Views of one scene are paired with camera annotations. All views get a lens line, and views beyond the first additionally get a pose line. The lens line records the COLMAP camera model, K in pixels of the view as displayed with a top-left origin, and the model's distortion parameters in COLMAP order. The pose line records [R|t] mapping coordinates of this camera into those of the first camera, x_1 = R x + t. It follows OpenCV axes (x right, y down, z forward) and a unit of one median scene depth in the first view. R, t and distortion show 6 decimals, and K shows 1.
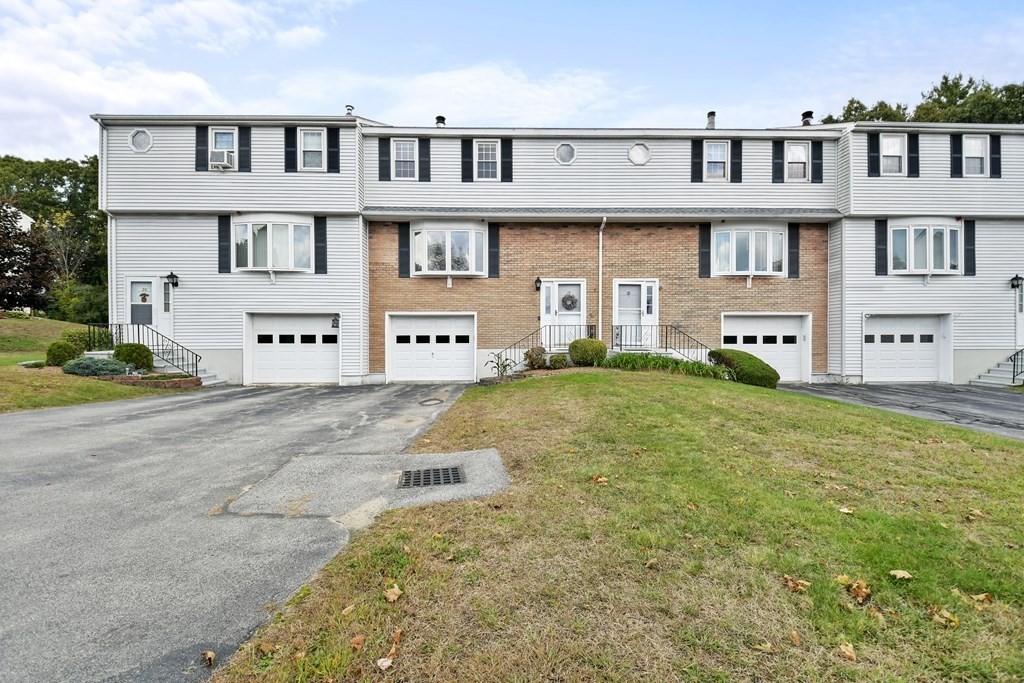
lens RADIAL K [[452.0, 0, 508.6], [0, 452.0, 352.8], [0, 0, 1]] dist [0.019483, -0.014662]
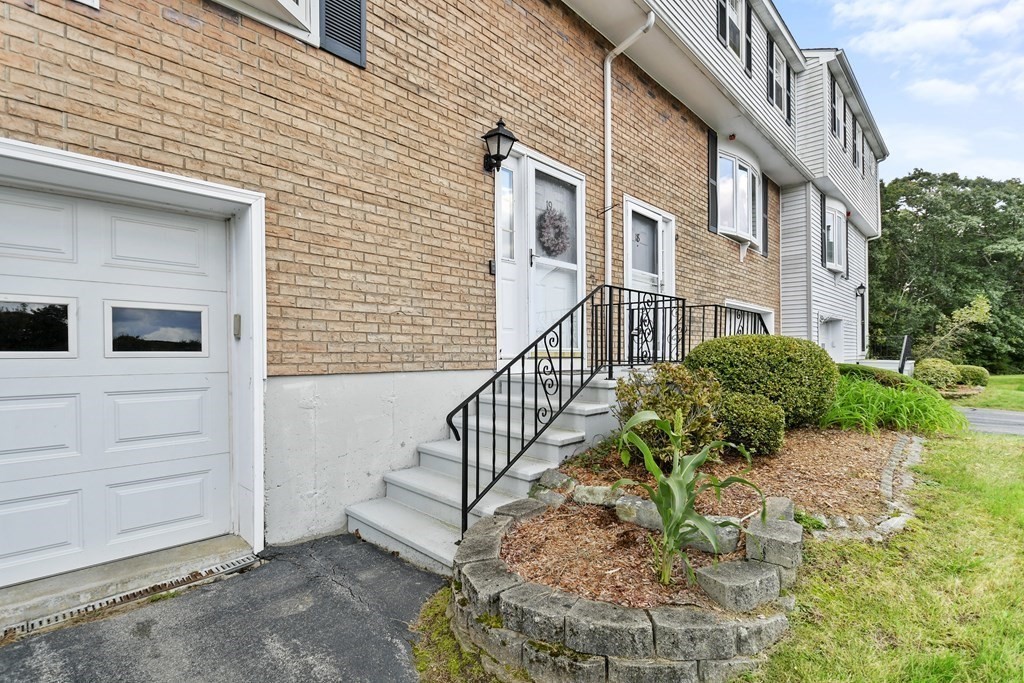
lens RADIAL K [[462.3, 0, 512.4], [0, 462.3, 354.9], [0, 0, 1]] dist [-0.000651, -0.000327]
pose [[0.721169, -0.004207, 0.692746, -0.134017], [0.007959, 0.999966, -0.002213, -0.020439], [-0.692713, 0.007109, 0.721178, 0.799398]]
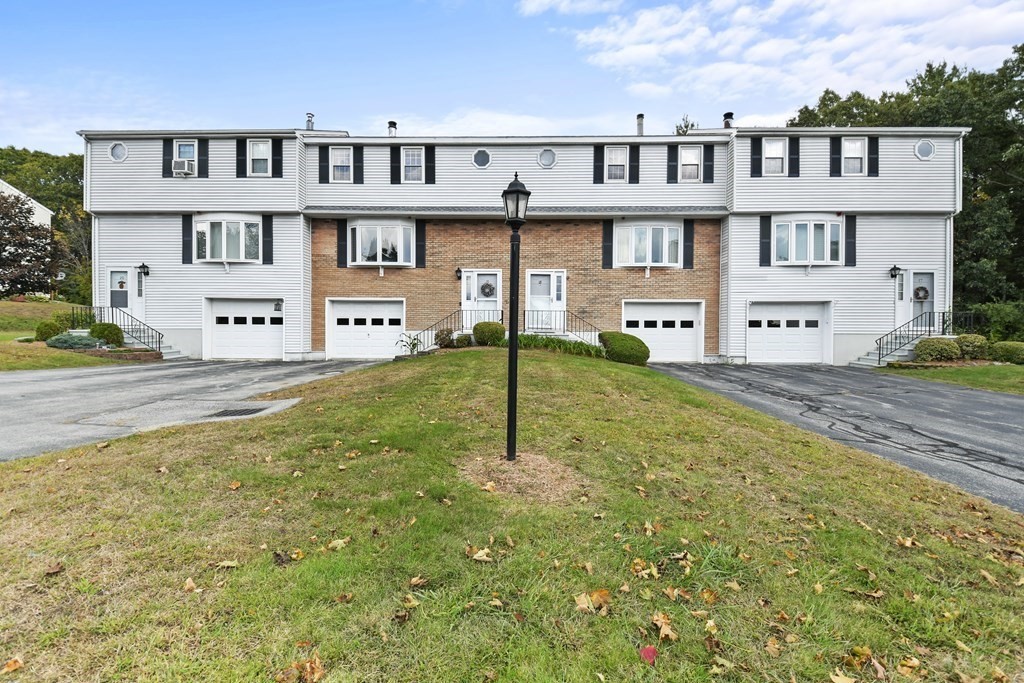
lens RADIAL K [[455.5, 0, 511.3], [0, 455.5, 340.9], [0, 0, 1]] dist [0.021841, -0.016271]
pose [[0.999027, 0.008080, -0.043351, 0.253315], [-0.007919, 0.999961, 0.003877, 0.011297], [0.043381, -0.003530, 0.999052, -0.140391]]
